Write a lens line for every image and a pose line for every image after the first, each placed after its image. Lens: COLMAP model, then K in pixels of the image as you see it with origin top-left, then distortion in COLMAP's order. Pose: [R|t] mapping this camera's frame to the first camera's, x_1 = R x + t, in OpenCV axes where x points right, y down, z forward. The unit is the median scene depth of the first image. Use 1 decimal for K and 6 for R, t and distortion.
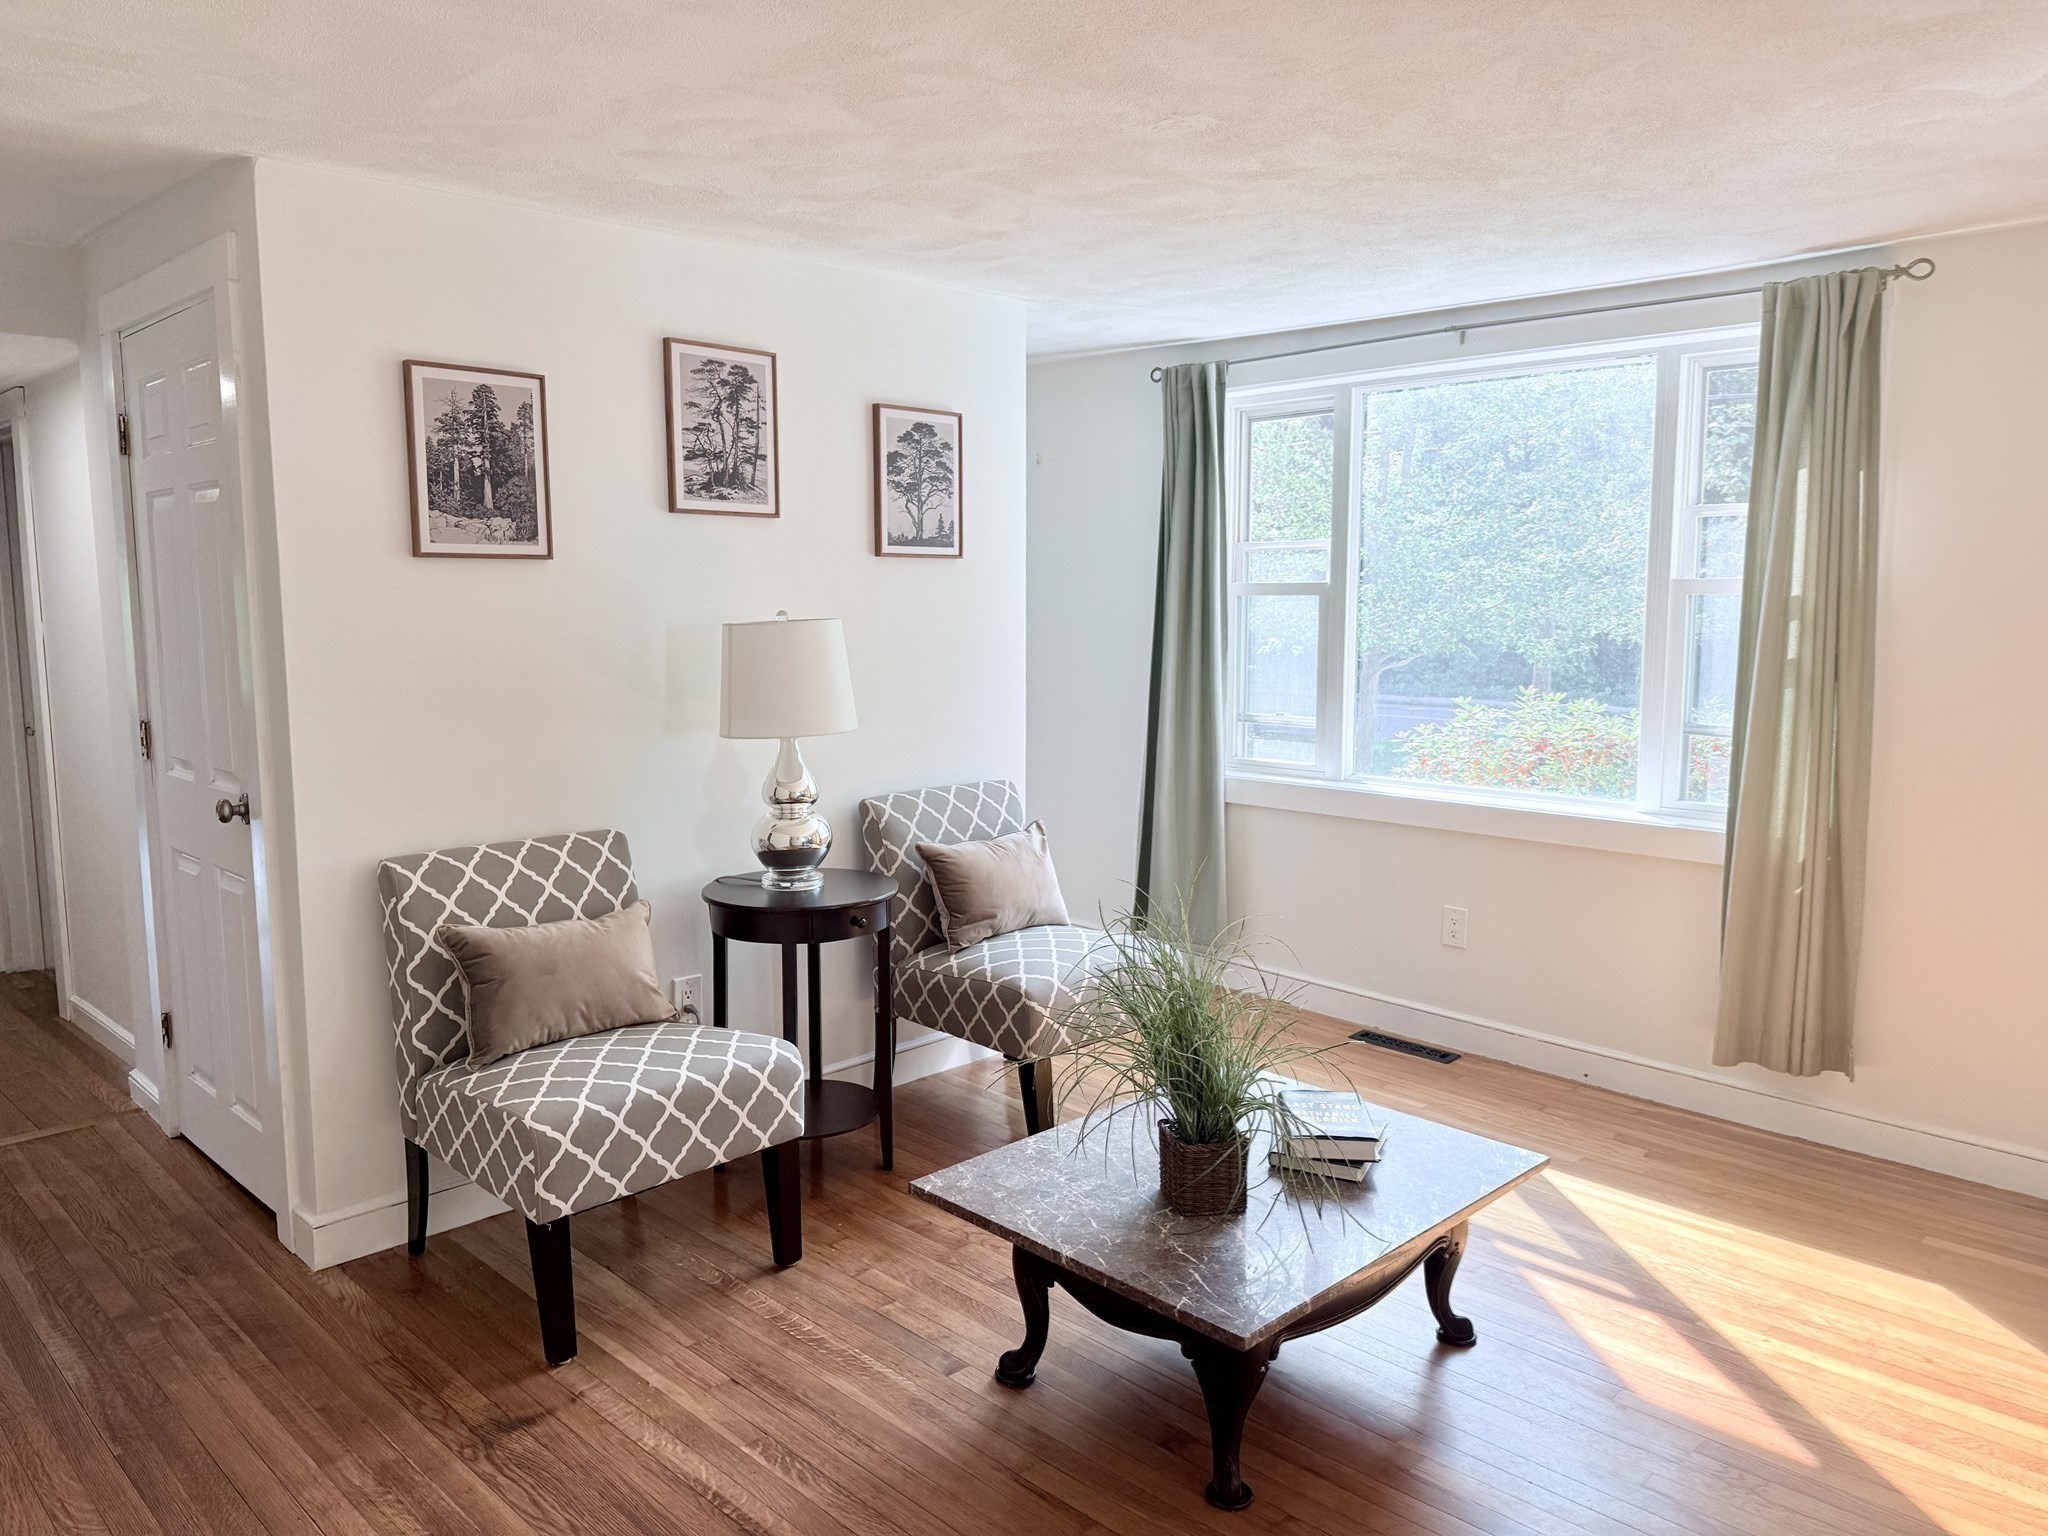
lens RADIAL K [[1443.7, 0, 1022.9], [0, 1443.7, 814.3], [0, 0, 1]] dist [0.001229, -0.006550]
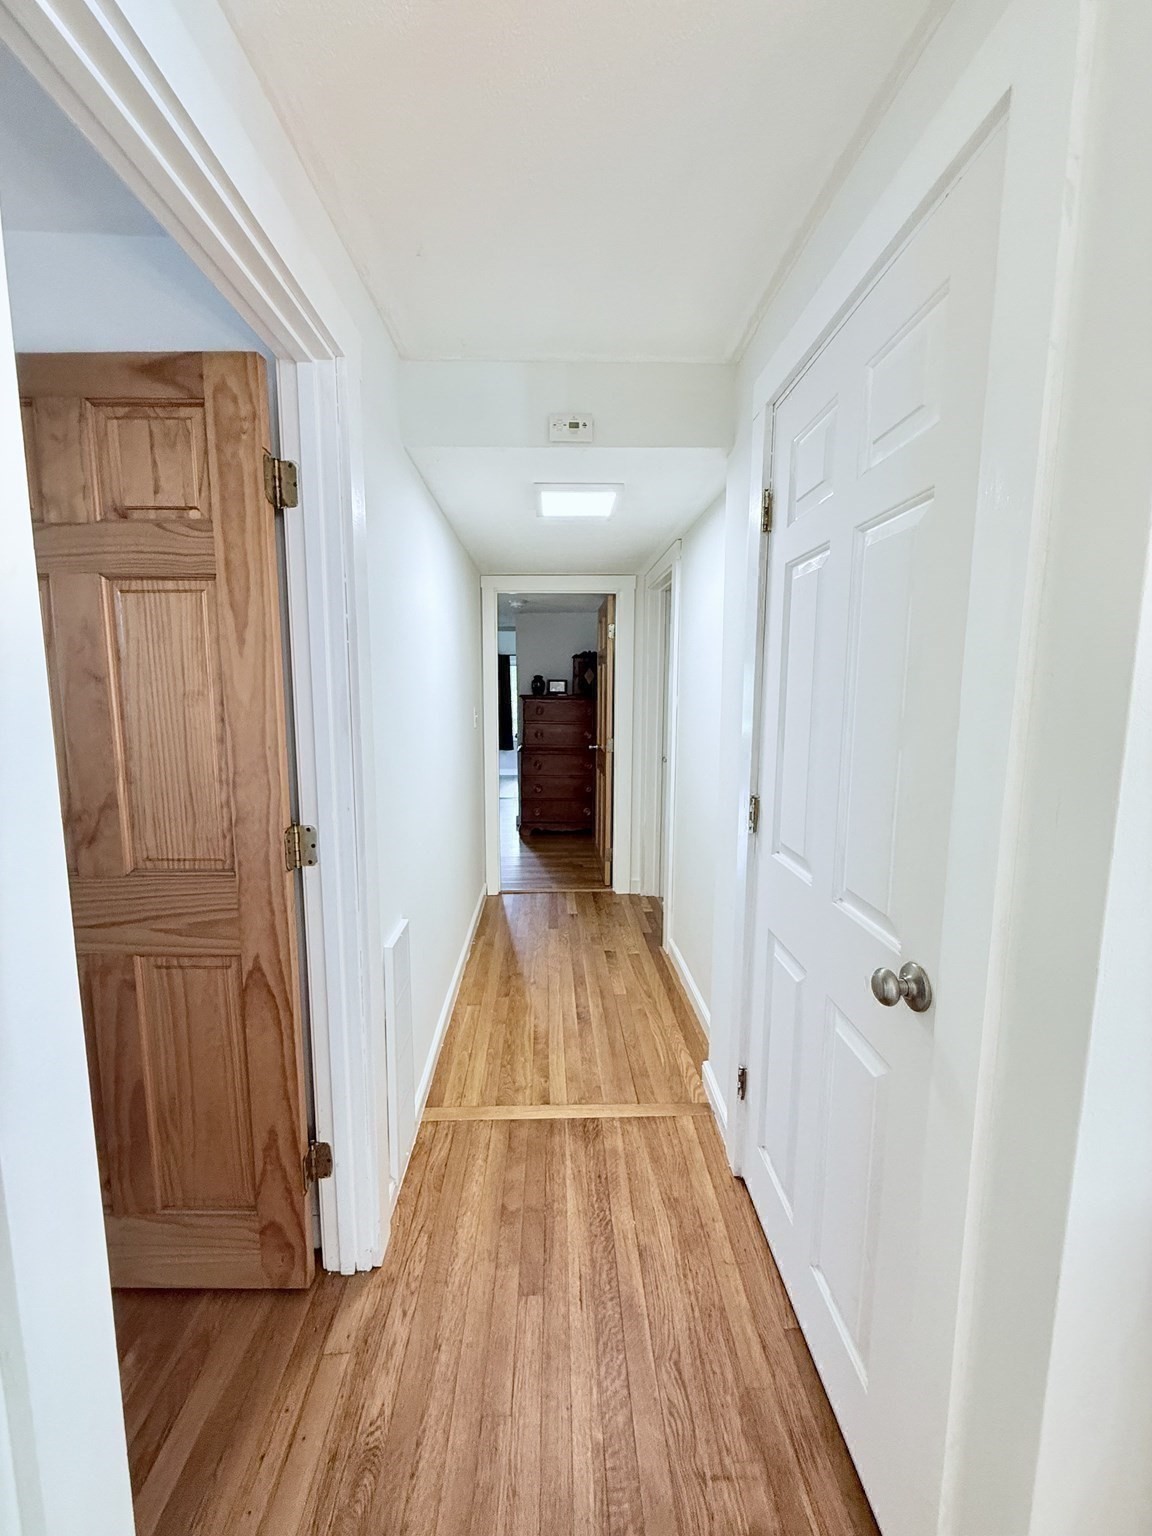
lens RADIAL K [[611.9, 0, 568.9], [0, 611.9, 764.7], [0, 0, 1]] dist [0.002120, -0.000571]
pose [[0.722859, 0.079851, -0.686366, -0.420369], [-0.092048, 0.995576, 0.018882, -0.085739], [0.684837, 0.049529, 0.727011, 0.611349]]
